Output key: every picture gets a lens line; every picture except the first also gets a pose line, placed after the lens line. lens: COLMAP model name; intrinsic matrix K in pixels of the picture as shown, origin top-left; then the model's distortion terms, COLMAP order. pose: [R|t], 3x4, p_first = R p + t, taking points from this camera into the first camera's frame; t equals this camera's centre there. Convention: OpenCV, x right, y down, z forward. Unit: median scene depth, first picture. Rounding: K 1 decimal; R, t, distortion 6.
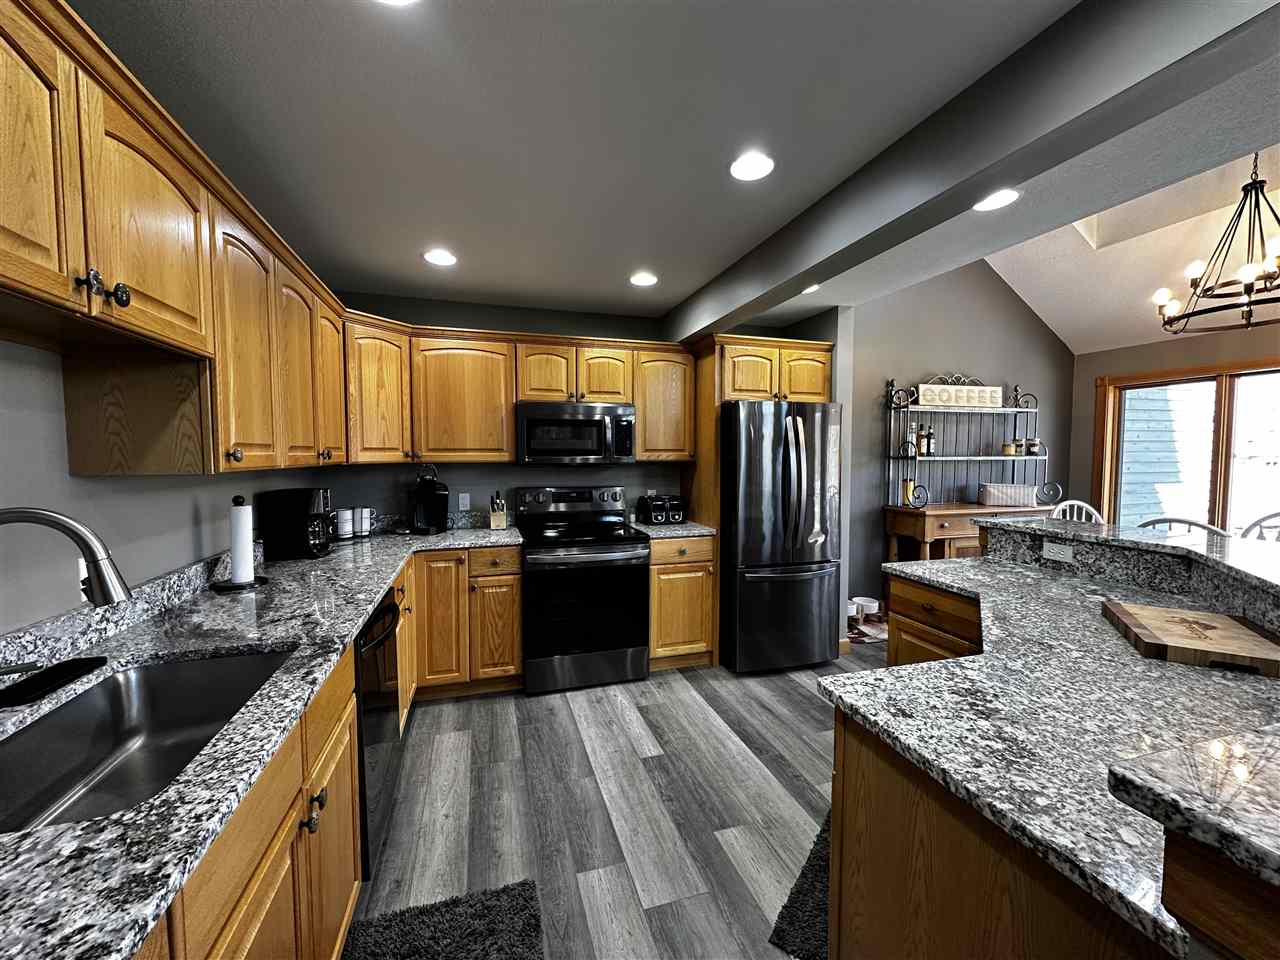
lens RADIAL K [[511.5, 0, 640.0], [0, 511.5, 480.0], [0, 0, 1]] dist [0.003116, 0.000369]
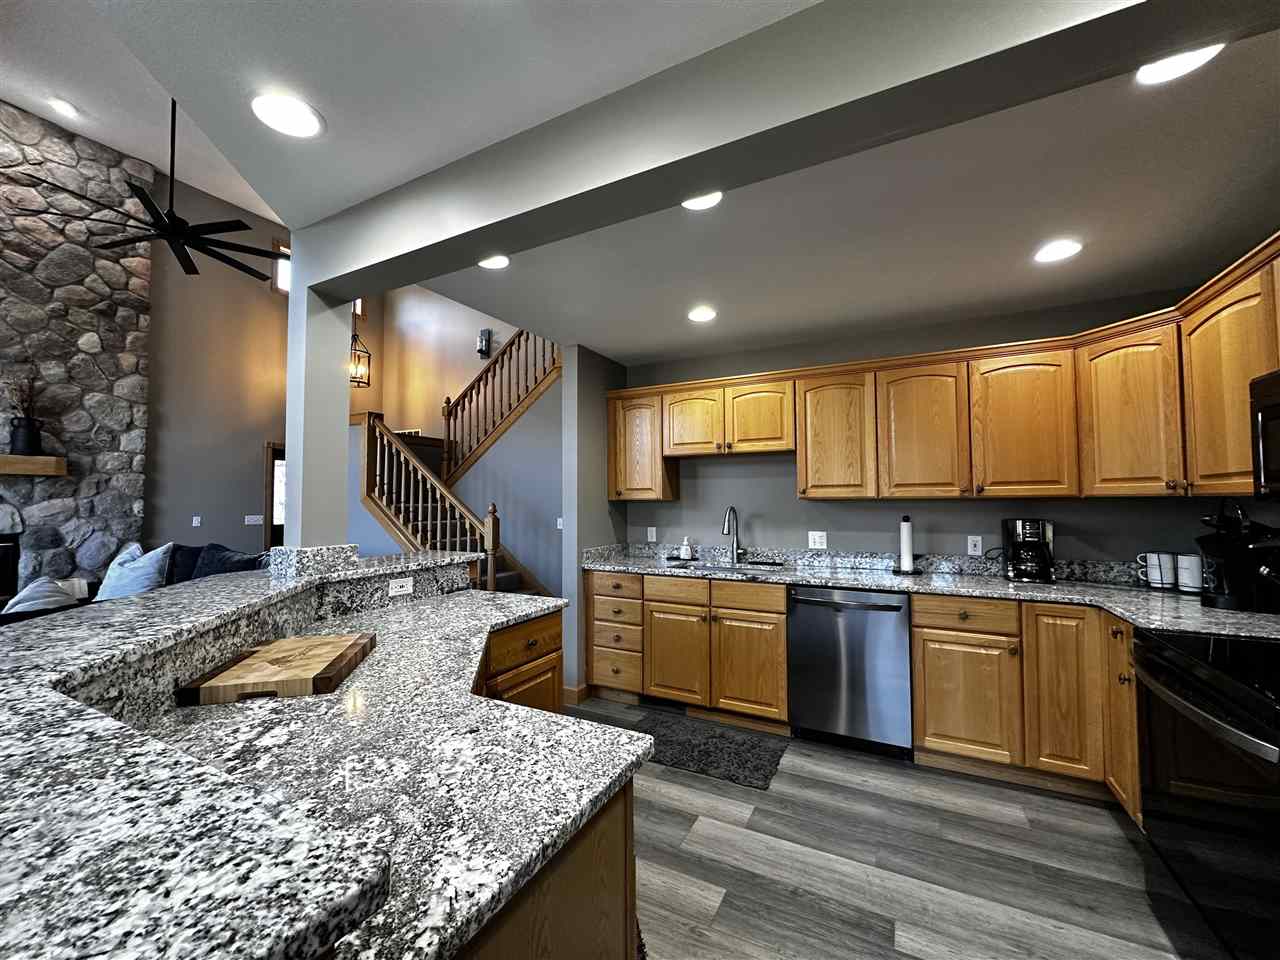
lens RADIAL K [[511.5, 0, 640.0], [0, 511.5, 480.0], [0, 0, 1]] dist [0.003116, 0.000369]
pose [[-0.707103, -0.022236, -0.706761, 0.903032], [-0.029627, 0.999559, -0.001807, -0.049895], [0.706490, 0.019661, -0.707450, 1.487675]]
